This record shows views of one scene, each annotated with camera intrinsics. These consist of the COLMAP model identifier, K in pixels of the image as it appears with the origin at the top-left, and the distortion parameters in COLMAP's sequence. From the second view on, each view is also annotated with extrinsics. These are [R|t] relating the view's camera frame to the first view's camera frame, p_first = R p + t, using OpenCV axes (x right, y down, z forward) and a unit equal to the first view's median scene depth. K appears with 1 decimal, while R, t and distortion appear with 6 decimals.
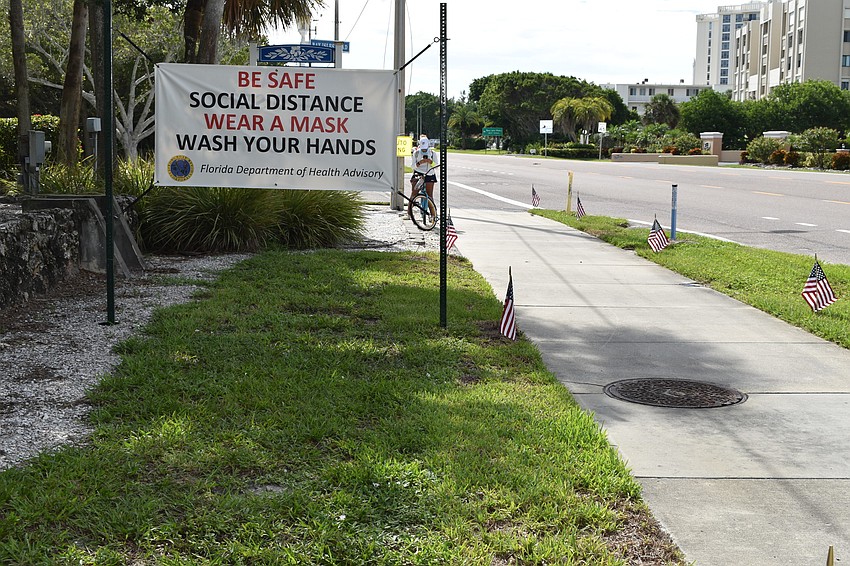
lens RADIAL K [[1125.6, 0, 424.2], [0, 1125.6, 308.2], [0, 0, 1]] dist [-0.043564, 0.020345]
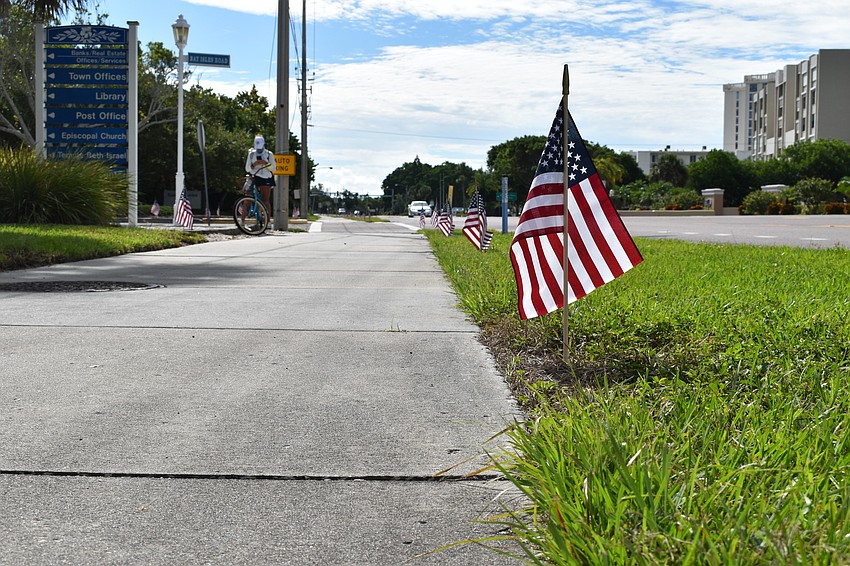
lens RADIAL K [[1125.6, 0, 424.2], [0, 1125.6, 308.2], [0, 0, 1]] dist [-0.043564, 0.020345]
pose [[0.999399, -0.000128, -0.034664, 0.050662], [-0.002128, 0.997879, -0.065060, 0.014587], [0.034599, 0.065095, 0.997279, 0.028754]]
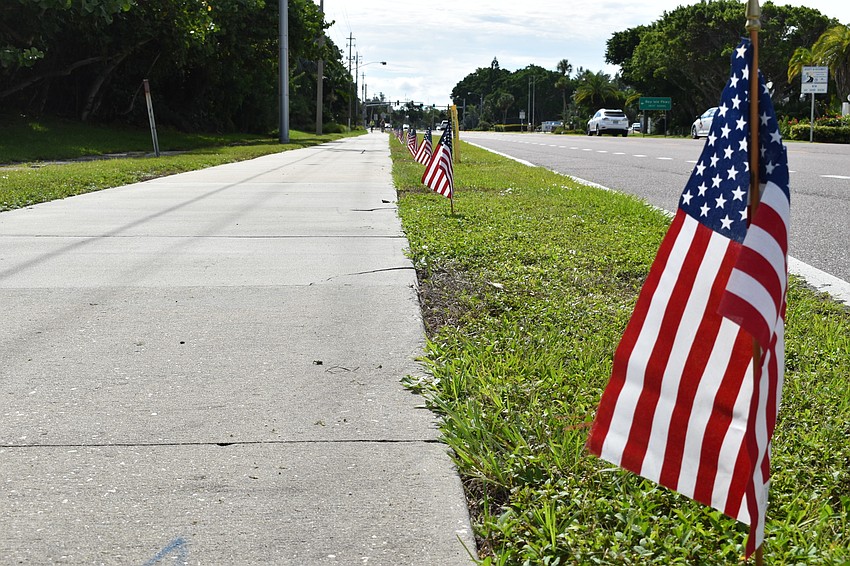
lens RADIAL K [[1129.2, 0, 425.0], [0, 1129.2, 283.0], [0, 0, 1]] dist [-0.028275, -0.032428]
pose [[0.995726, 0.017541, -0.090681, -0.016994], [-0.018664, 0.999759, -0.011552, -0.107210], [0.090457, 0.013195, 0.995813, 0.819902]]
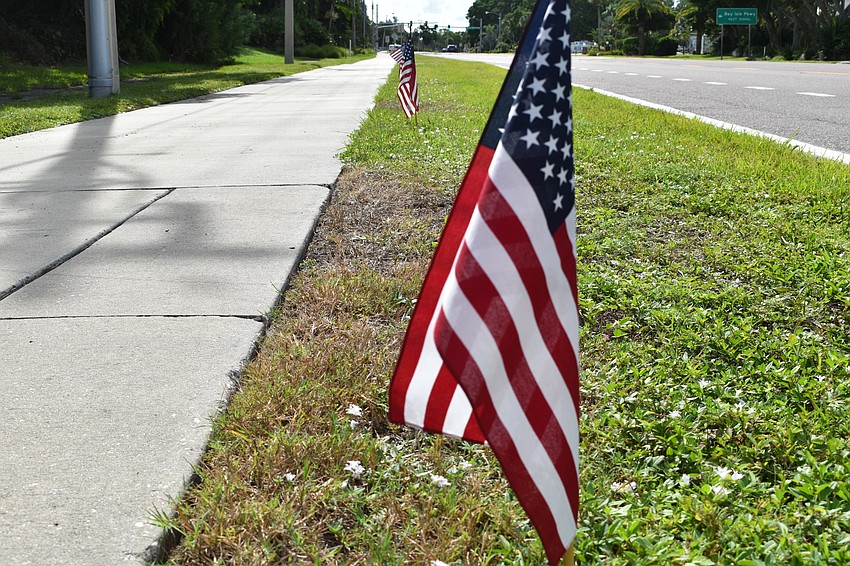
lens RADIAL K [[1069.3, 0, 425.0], [0, 1069.3, 283.0], [0, 0, 1]] dist [-0.038664, -0.022342]
pose [[0.994556, 0.016396, -0.102907, -0.060073], [-0.009575, 0.997745, 0.066434, -0.164363], [0.103764, -0.065087, 0.992470, 1.203499]]
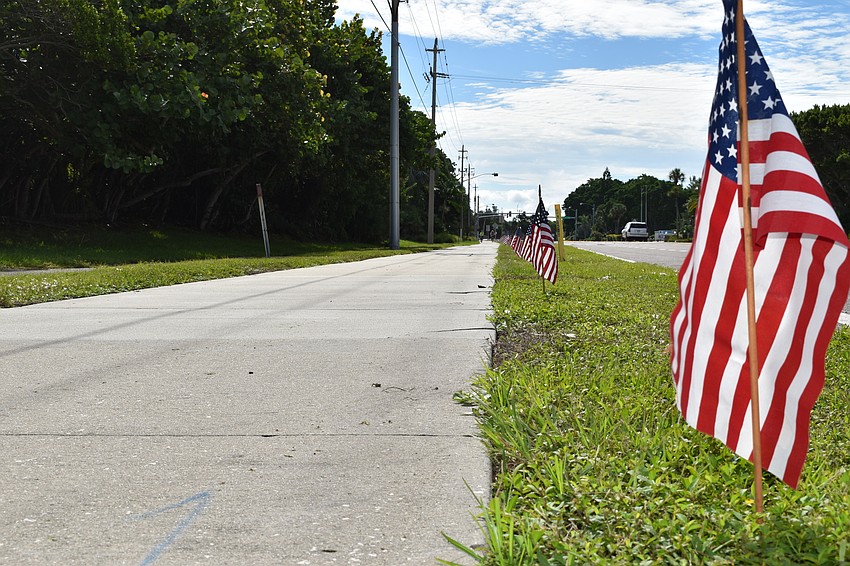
lens RADIAL K [[1129.2, 0, 425.0], [0, 1129.2, 283.0], [0, 0, 1]] dist [-0.028275, -0.032428]
pose [[0.981668, 0.004323, -0.190548, -0.014861], [-0.025223, 0.993897, -0.107393, -0.104119], [0.188920, 0.110230, 0.975786, 0.819490]]
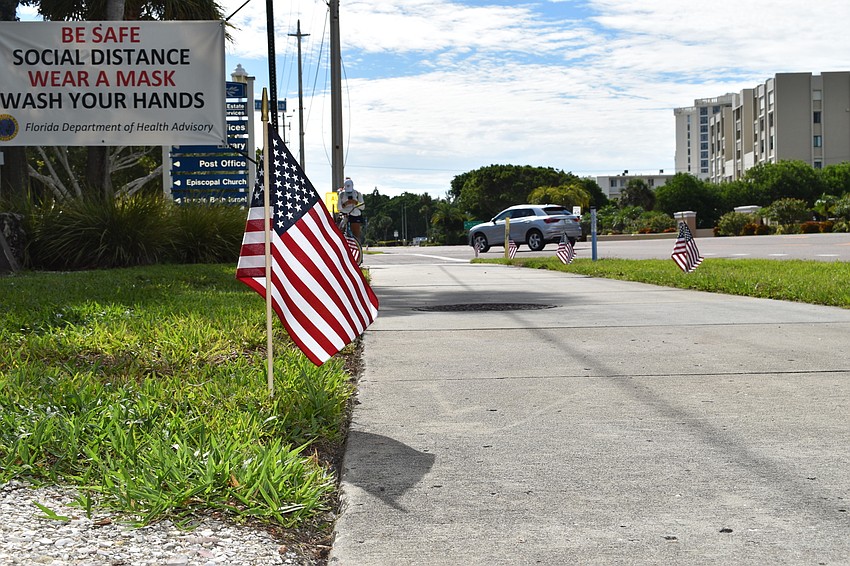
lens RADIAL K [[1125.6, 0, 424.2], [0, 1125.6, 308.2], [0, 0, 1]] dist [-0.043564, 0.020345]
pose [[0.999386, -0.034560, 0.005834, 0.017439], [0.034948, 0.995225, -0.091140, 0.017036], [-0.002657, 0.091288, 0.995821, 0.005597]]
